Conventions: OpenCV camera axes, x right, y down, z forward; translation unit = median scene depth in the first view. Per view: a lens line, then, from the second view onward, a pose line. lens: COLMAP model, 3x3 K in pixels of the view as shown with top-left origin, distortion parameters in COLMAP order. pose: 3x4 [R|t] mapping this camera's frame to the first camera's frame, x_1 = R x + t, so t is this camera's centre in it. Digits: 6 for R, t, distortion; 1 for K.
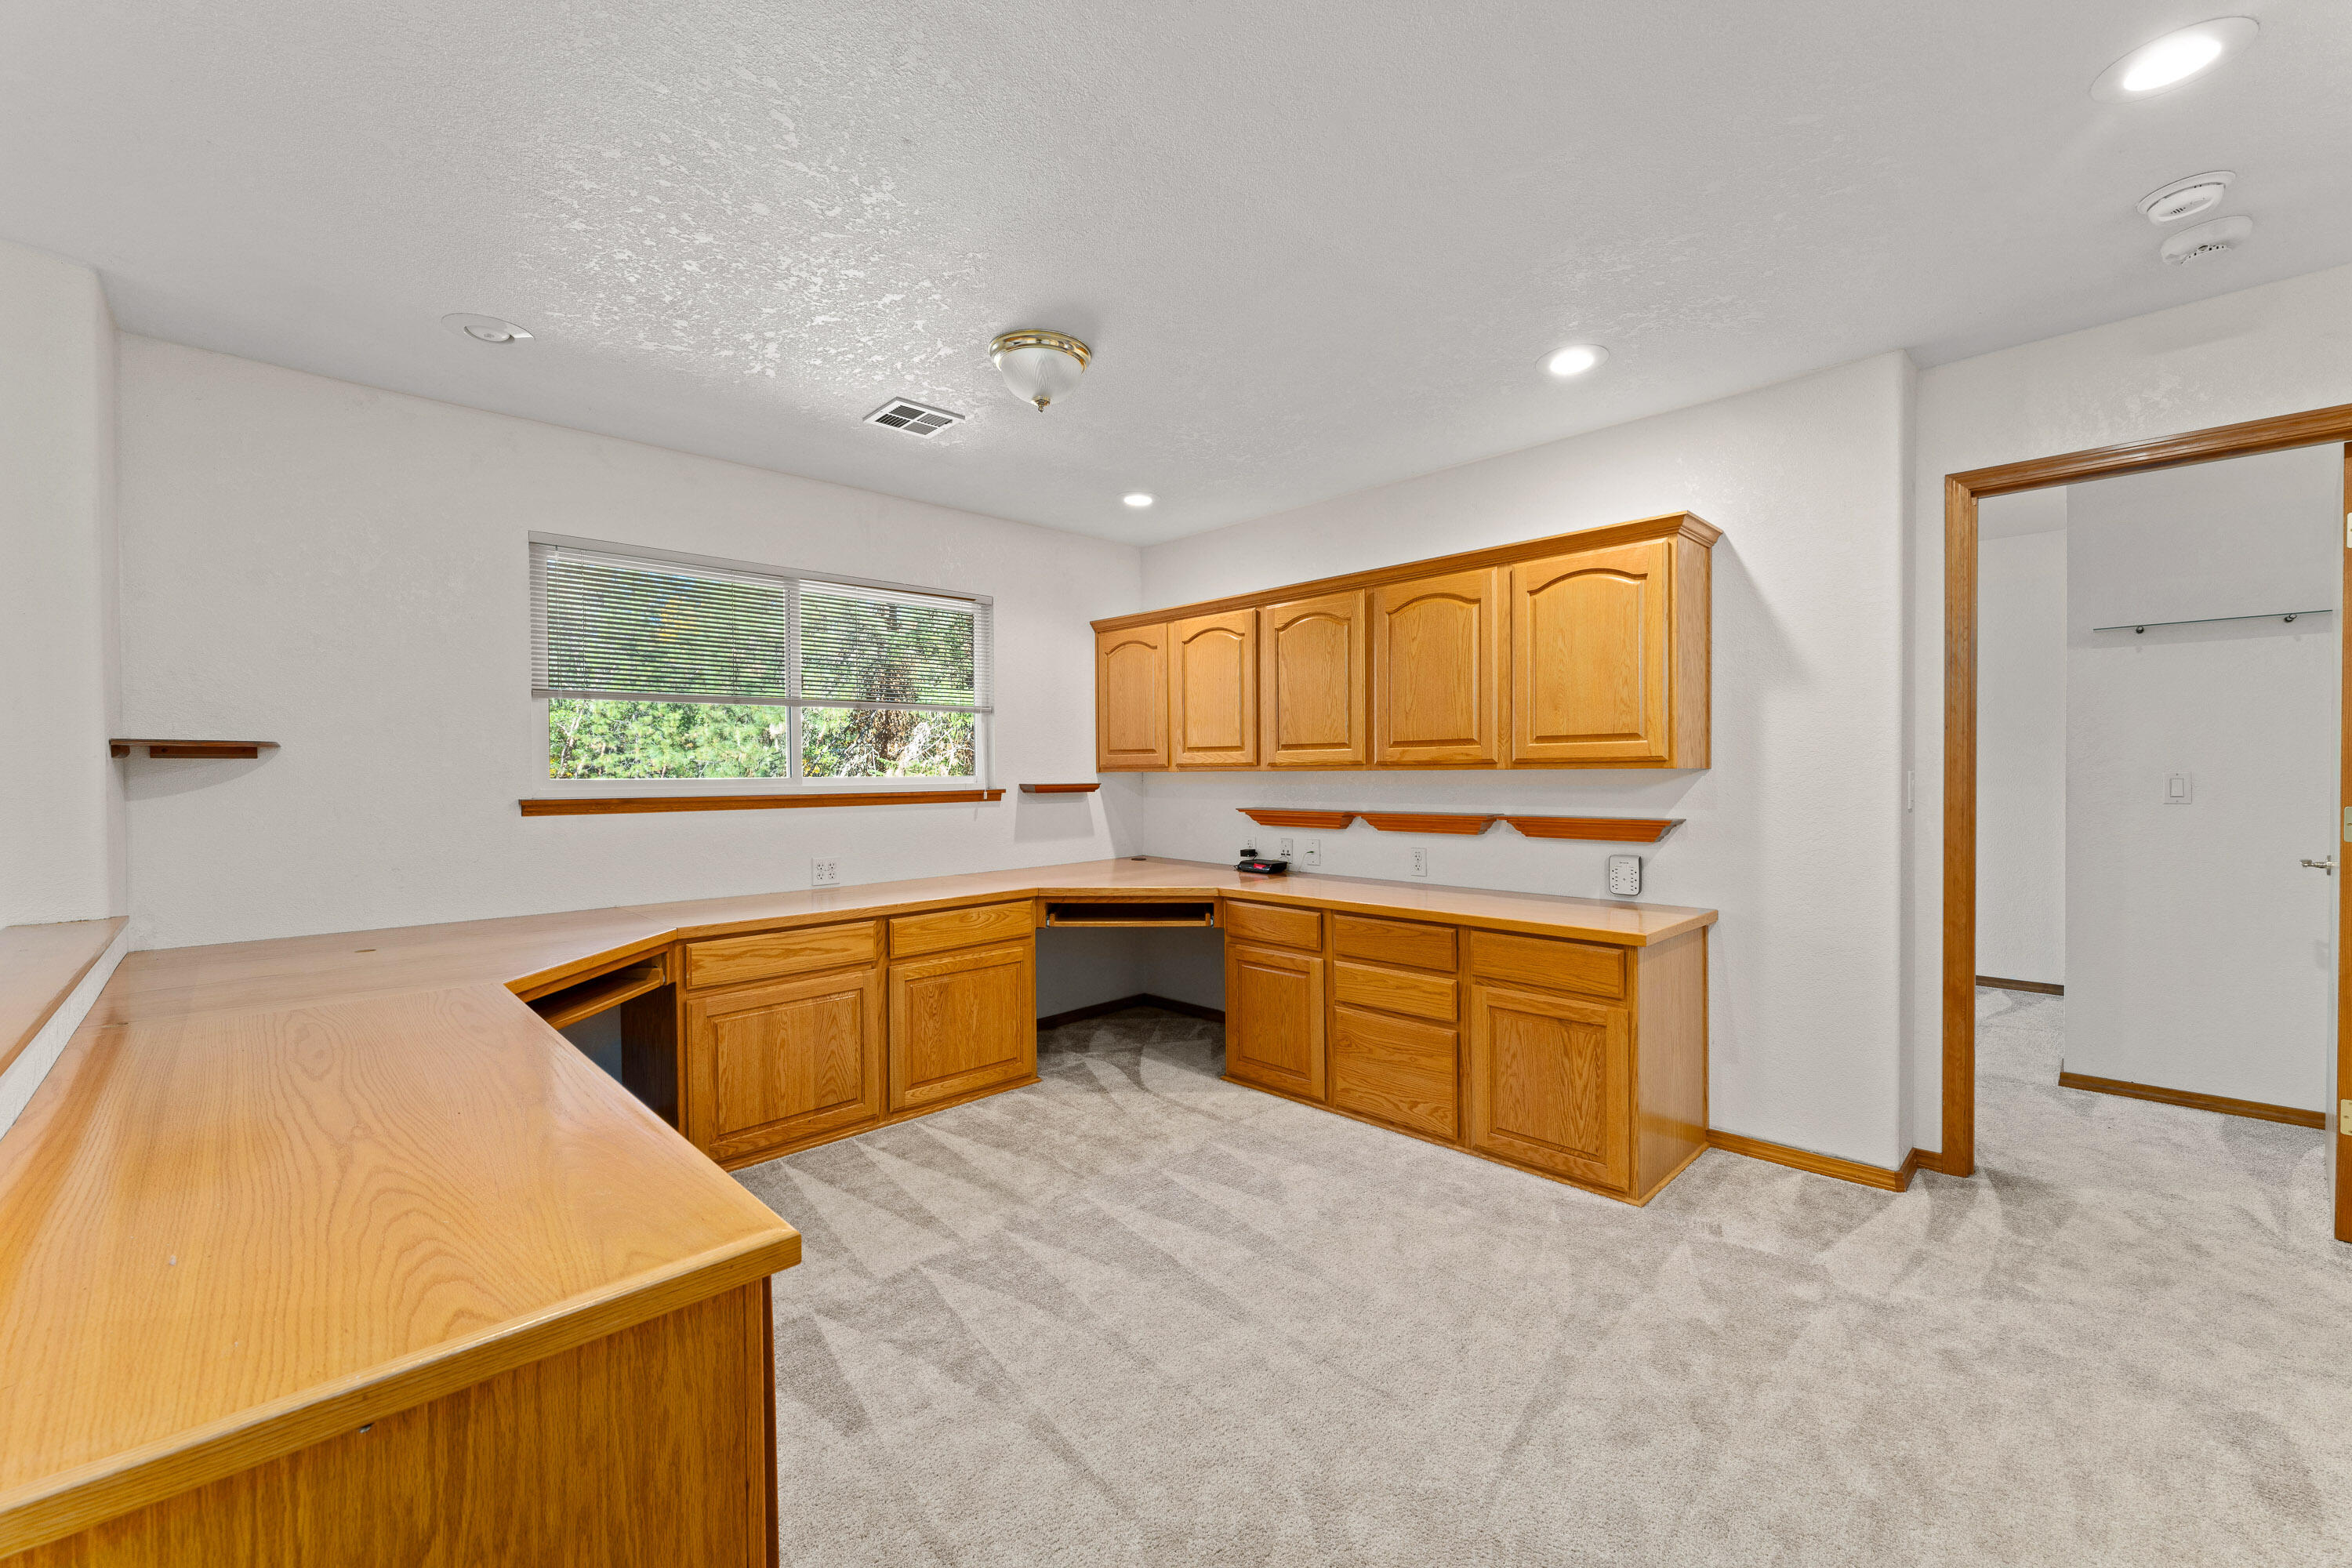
lens RADIAL K [[945.2, 0, 1171.0], [0, 945.2, 787.9], [0, 0, 1]] dist [-0.004256, 0.000084]
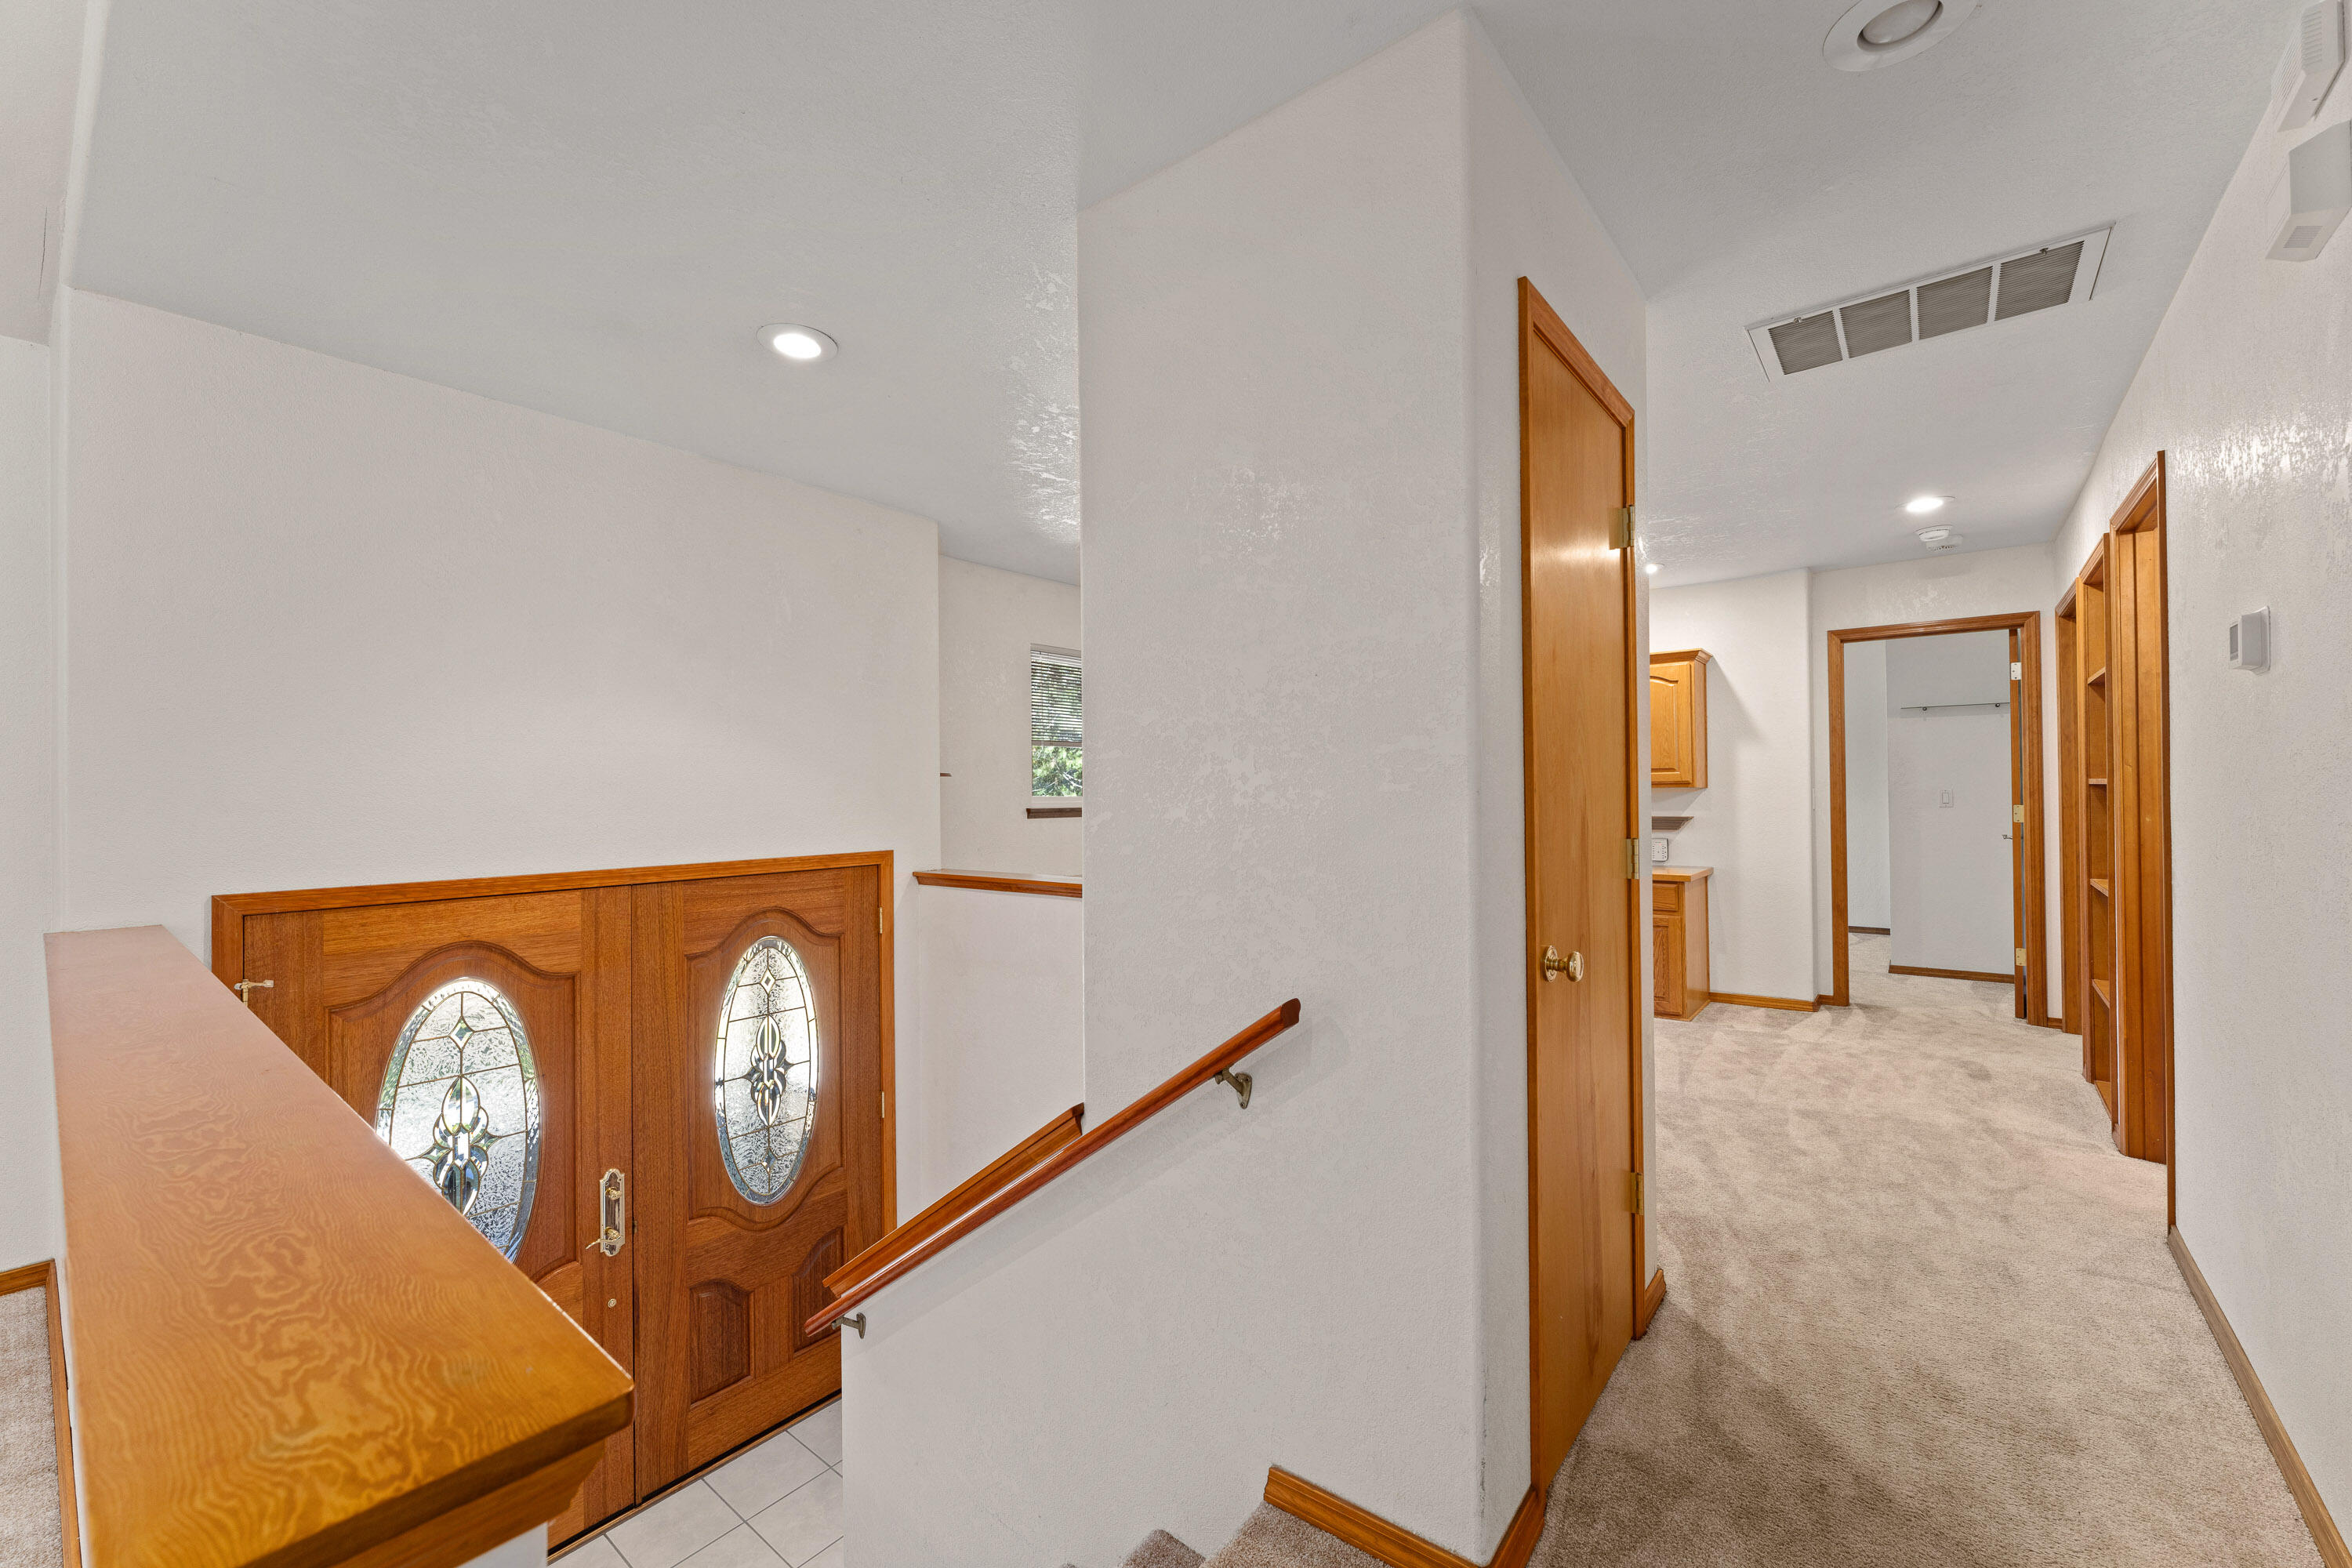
lens RADIAL K [[945.2, 0, 1178.0], [0, 945.2, 787.6], [0, 0, 1]] dist [-0.004256, 0.000084]
pose [[0.992973, -0.002201, 0.118318, -0.683588], [0.005209, 0.999671, -0.025122, 0.020557], [-0.118224, 0.025562, 0.992658, -0.702373]]
